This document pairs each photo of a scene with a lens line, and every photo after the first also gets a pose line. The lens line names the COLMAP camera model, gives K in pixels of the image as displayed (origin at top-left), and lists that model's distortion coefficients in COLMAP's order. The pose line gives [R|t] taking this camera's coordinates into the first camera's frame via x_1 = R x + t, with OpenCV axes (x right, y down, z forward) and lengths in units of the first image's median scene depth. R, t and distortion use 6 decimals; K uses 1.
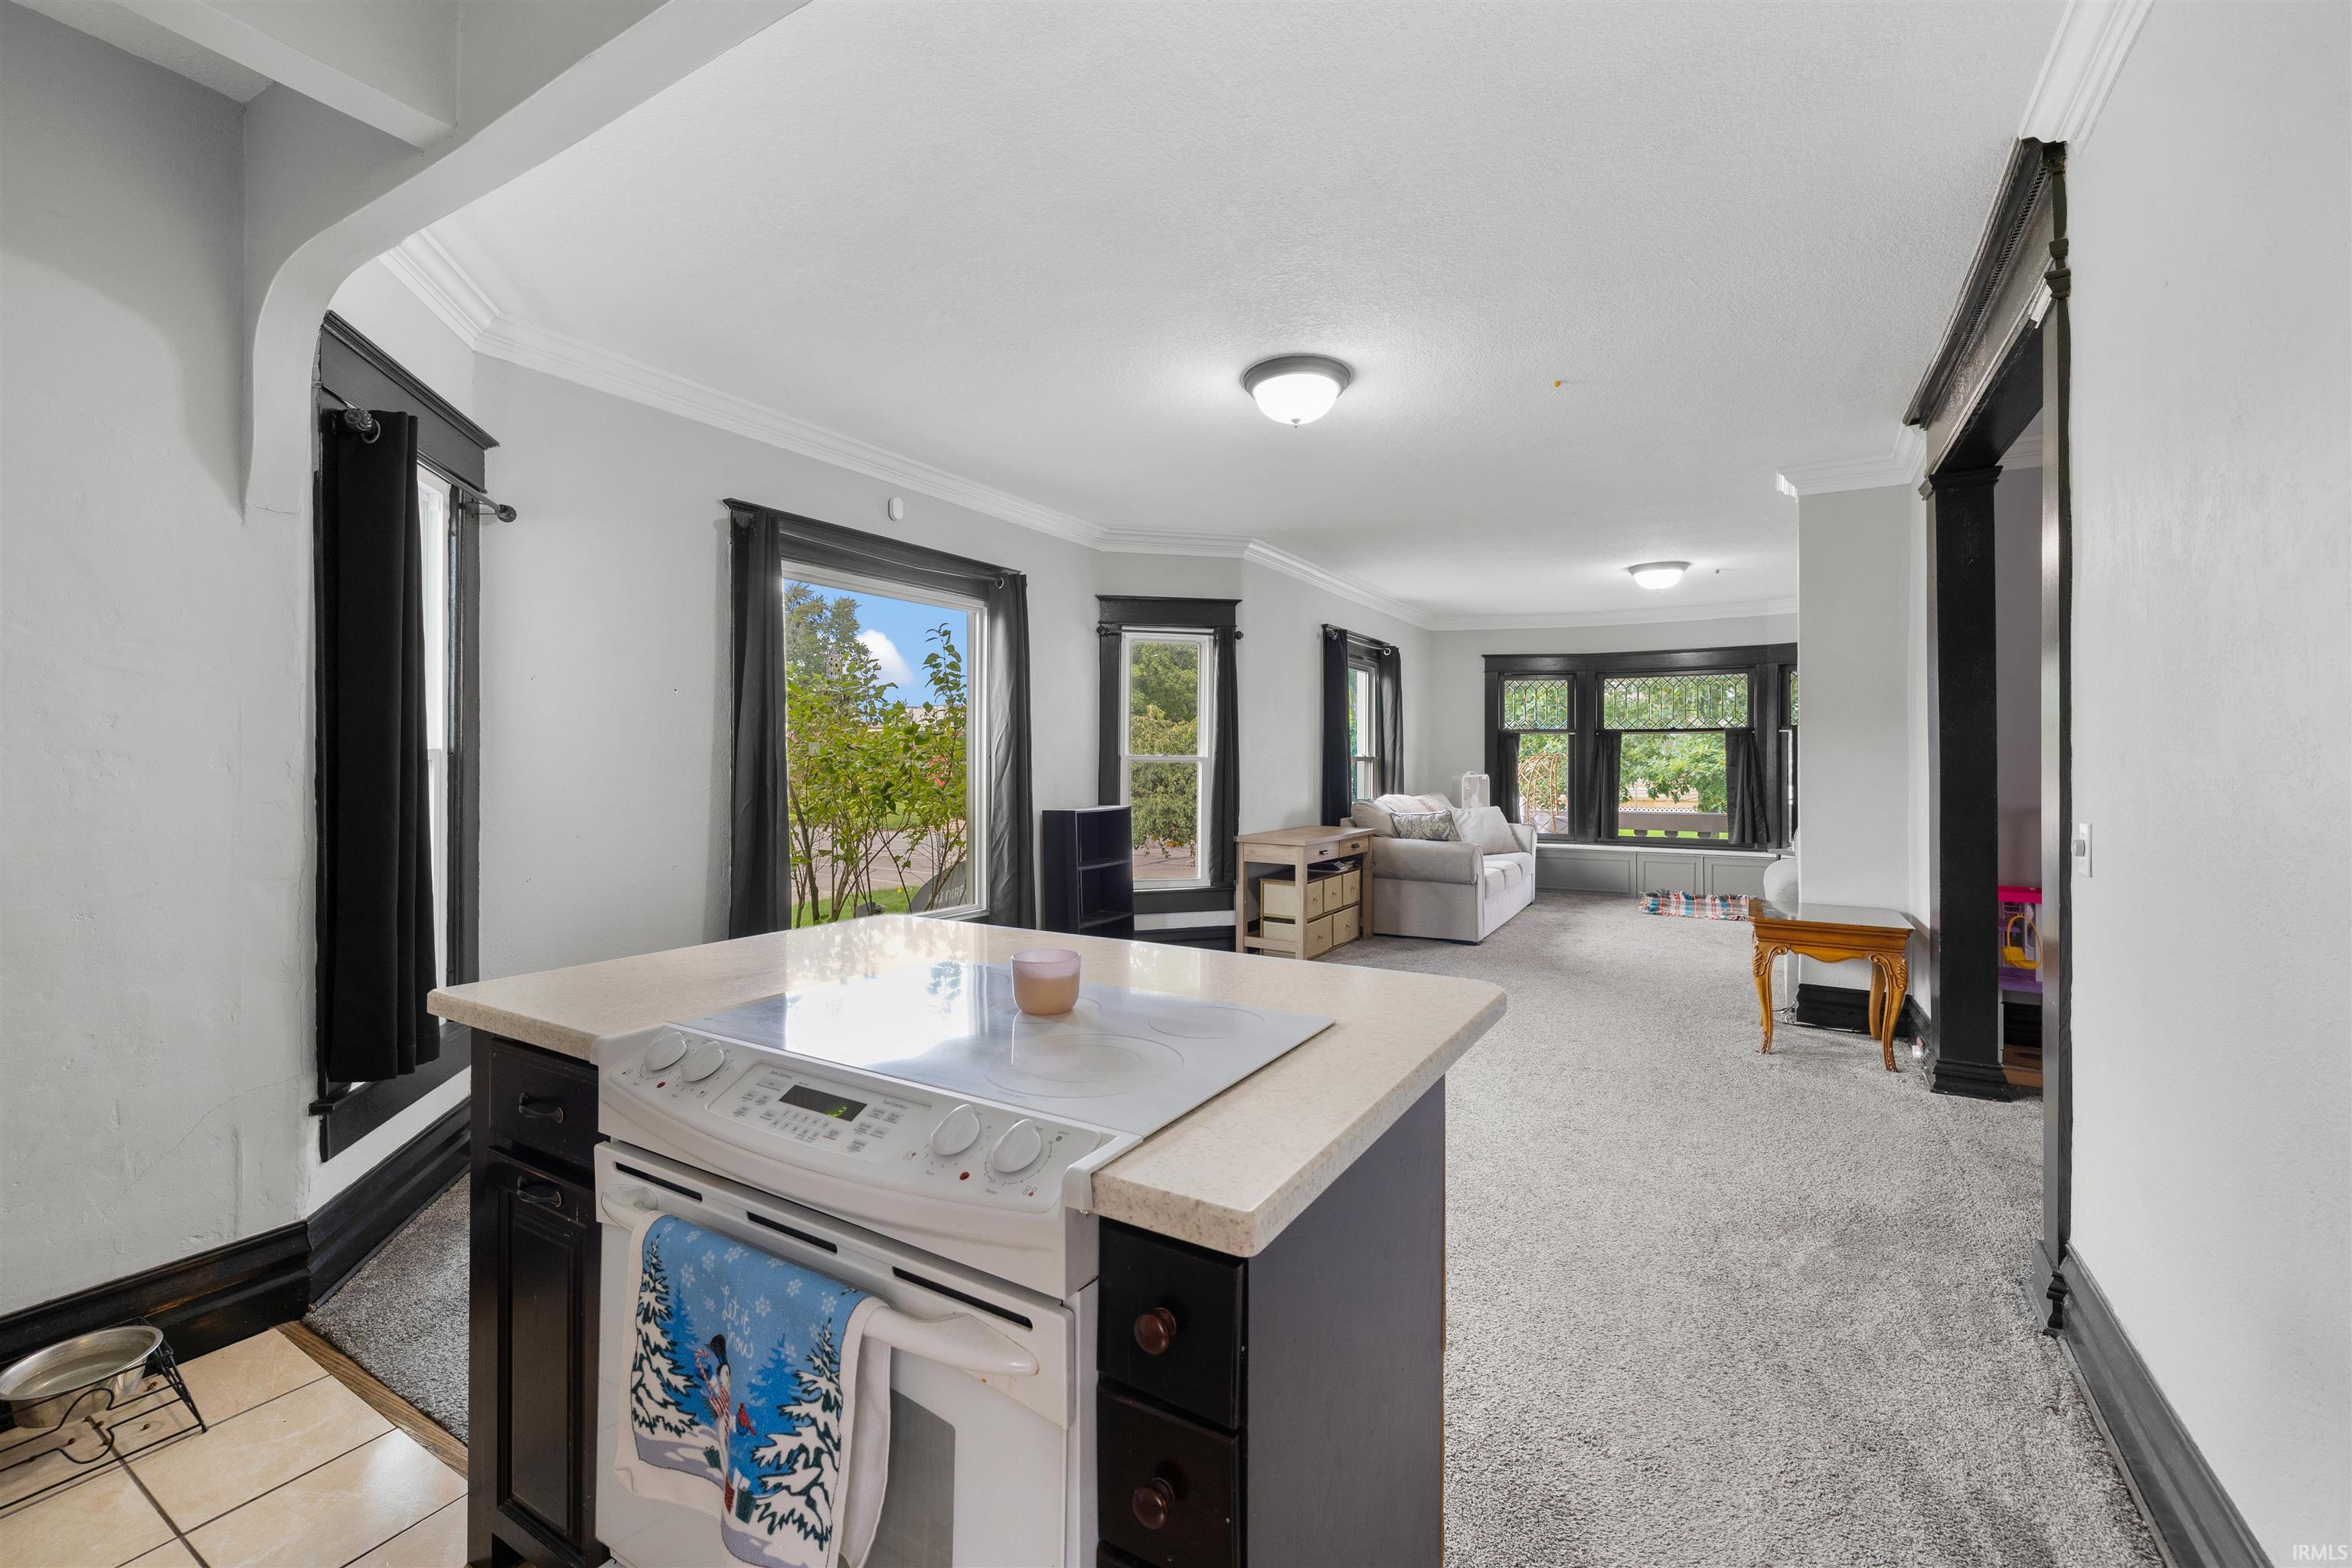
lens RADIAL K [[980.1, 0, 1169.3], [0, 980.1, 760.8], [0, 0, 1]] dist [-0.000953, 0.000525]
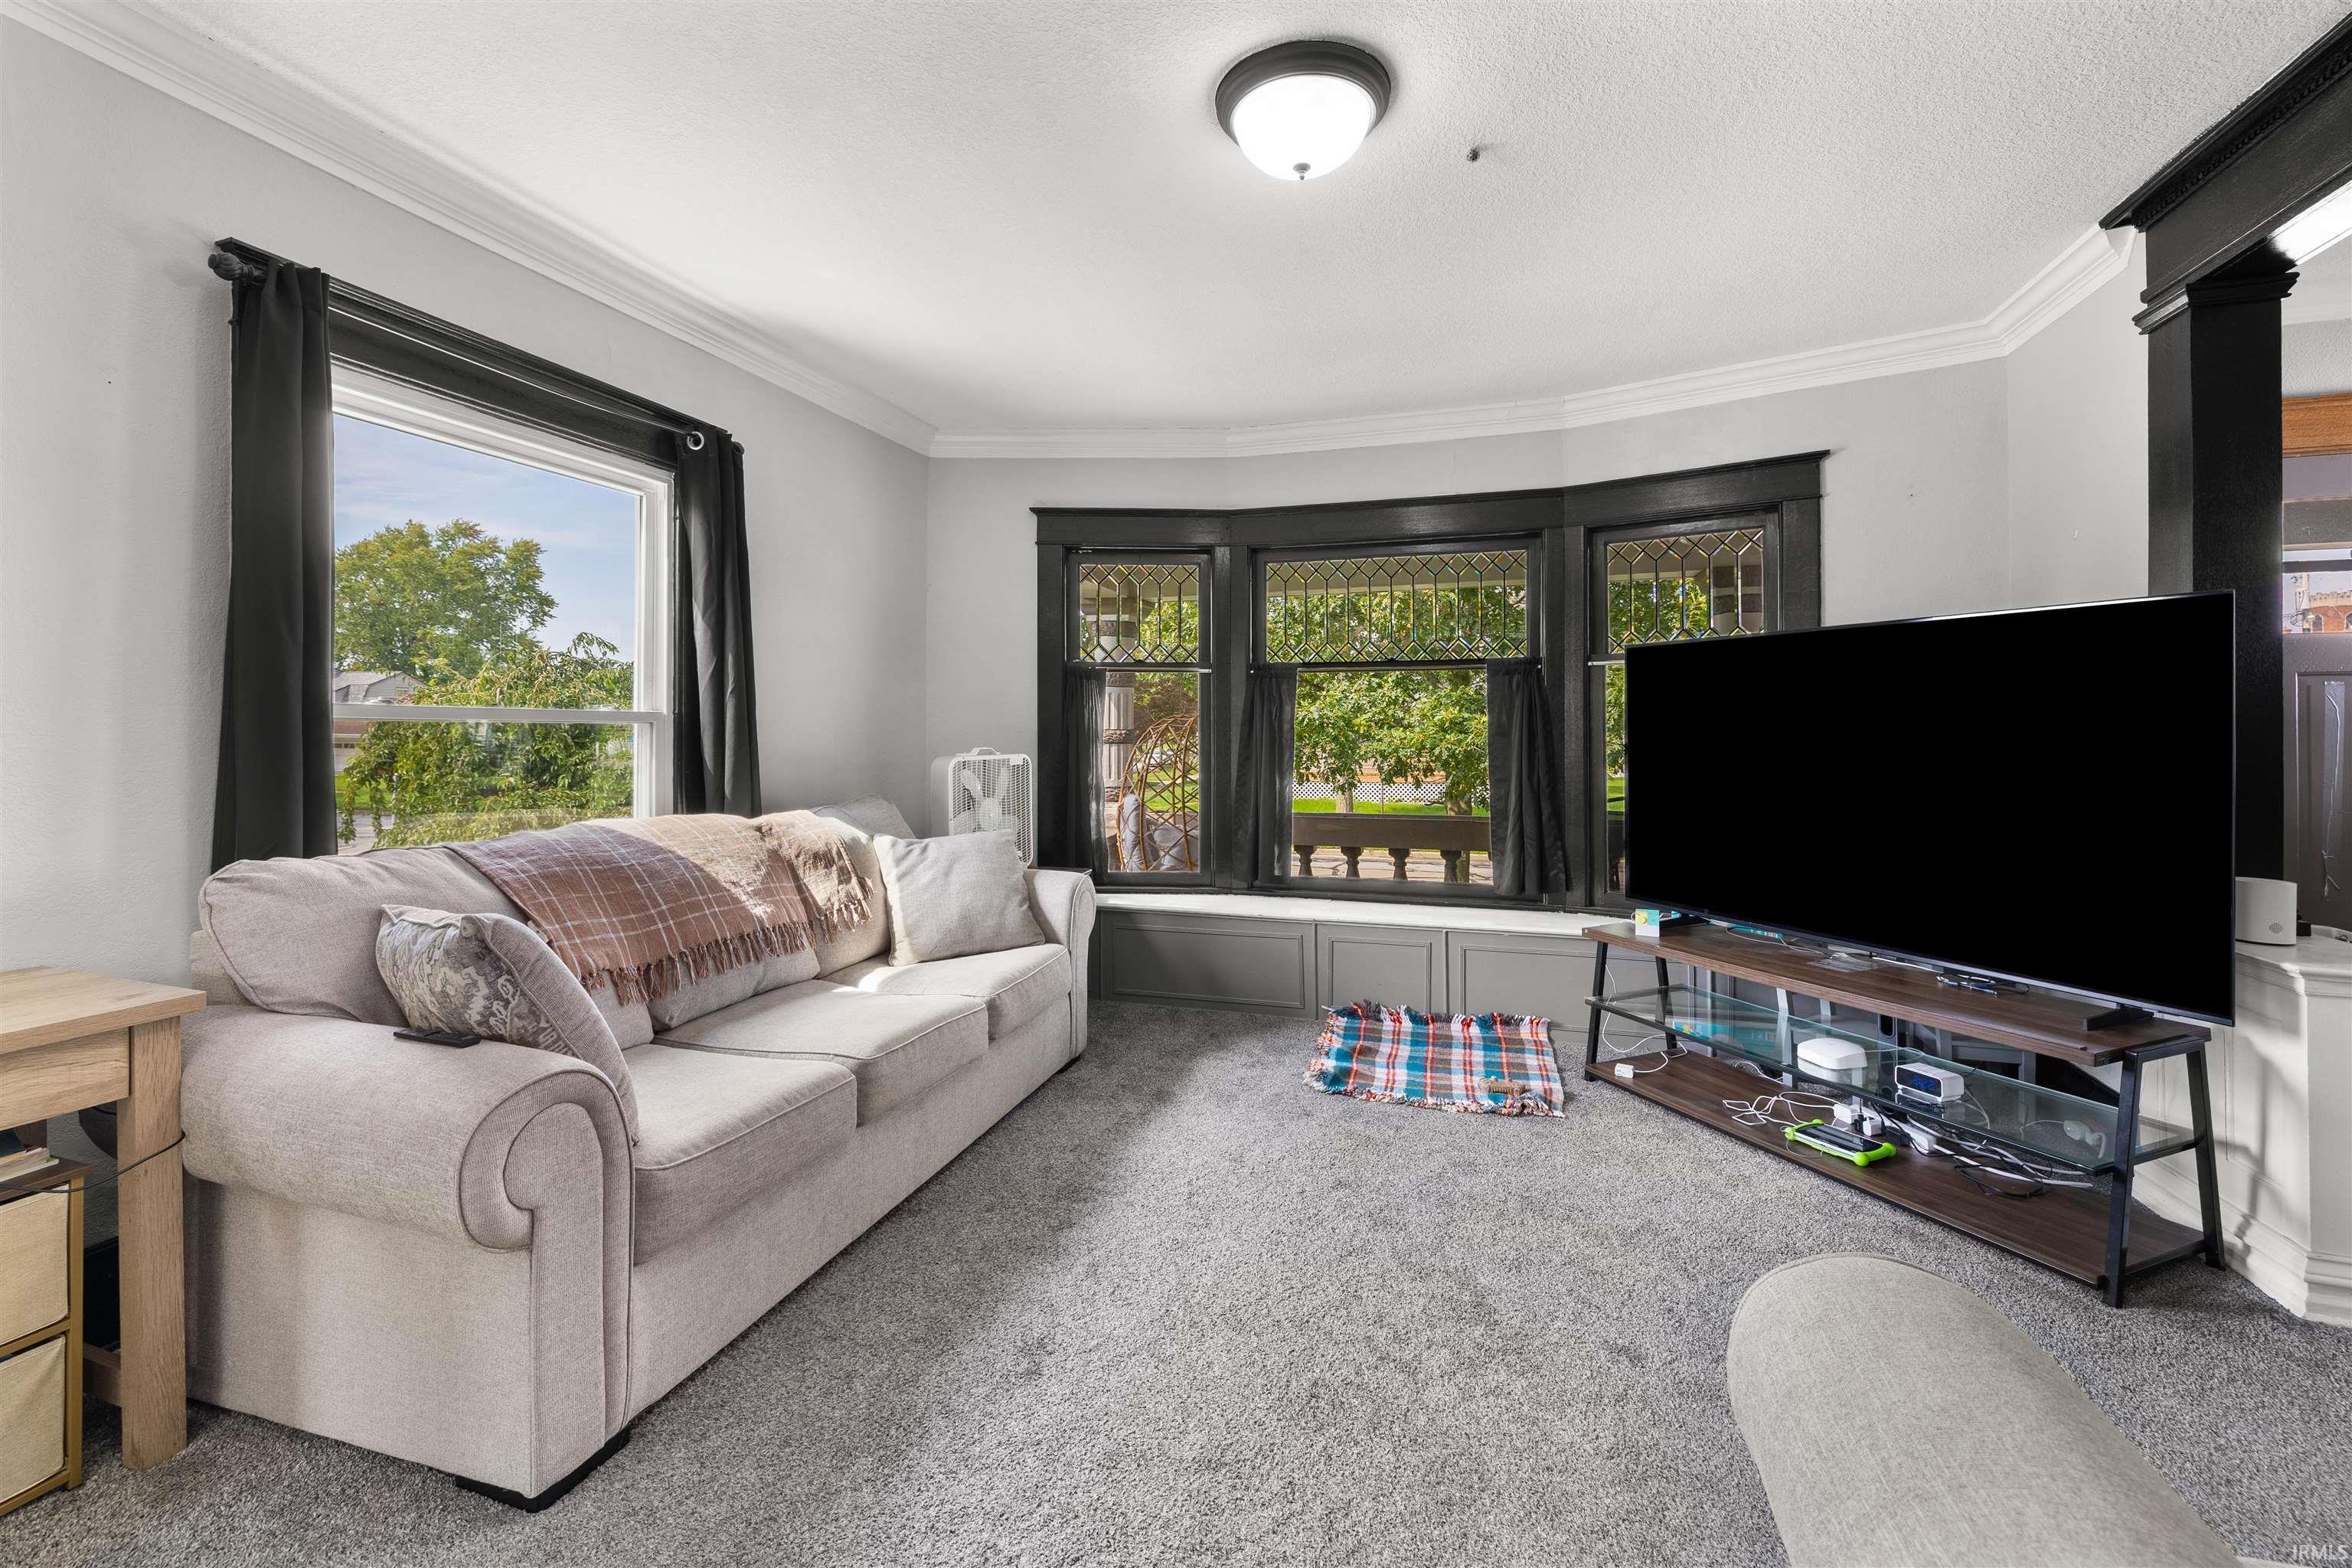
lens RADIAL K [[980.1, 0, 1178.7], [0, 980.1, 725.1], [0, 0, 1]] dist [-0.000953, 0.000525]
pose [[0.975743, 0.001631, 0.218914, 0.420337], [0.000366, 0.999959, -0.009081, 0.005591], [-0.218920, 0.008940, 0.975702, 0.755537]]
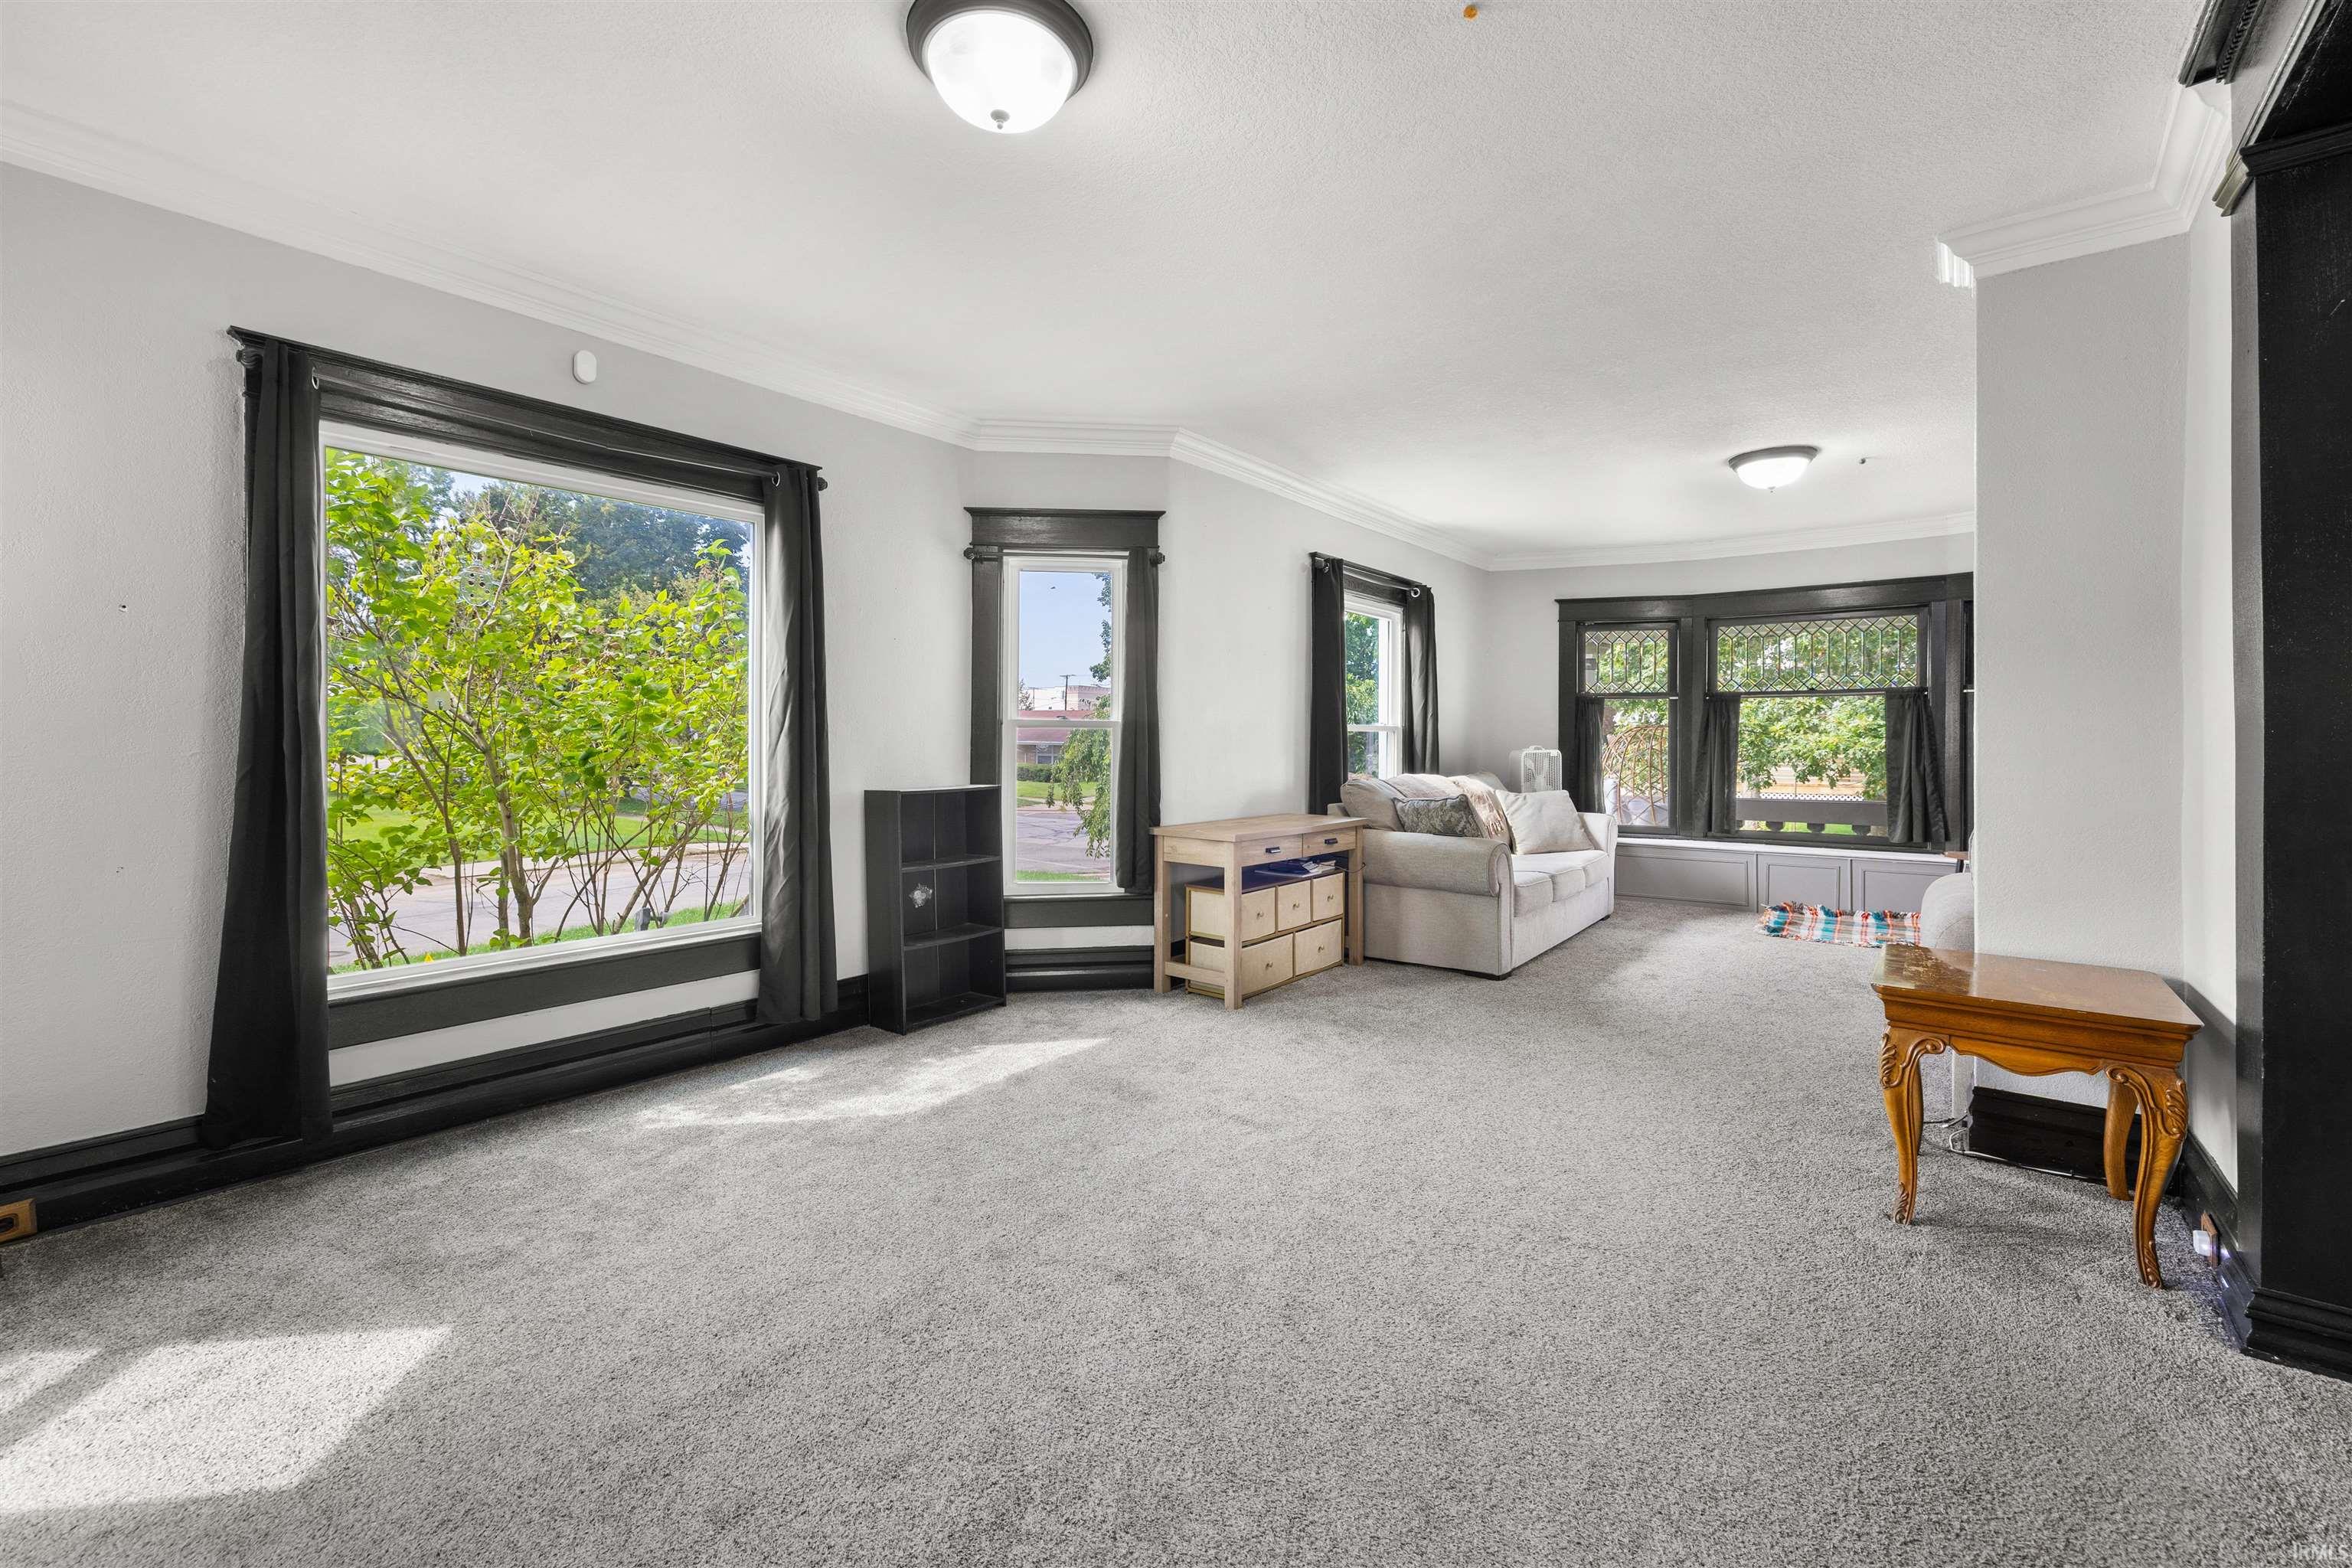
lens RADIAL K [[980.1, 0, 1173.7], [0, 980.1, 745.2], [0, 0, 1]] dist [-0.000953, 0.000525]
pose [[0.990967, 0.001253, -0.134097, 0.175663], [-0.000904, 0.999996, 0.002659, 0.012191], [0.134100, -0.002514, 0.990965, 0.251483]]
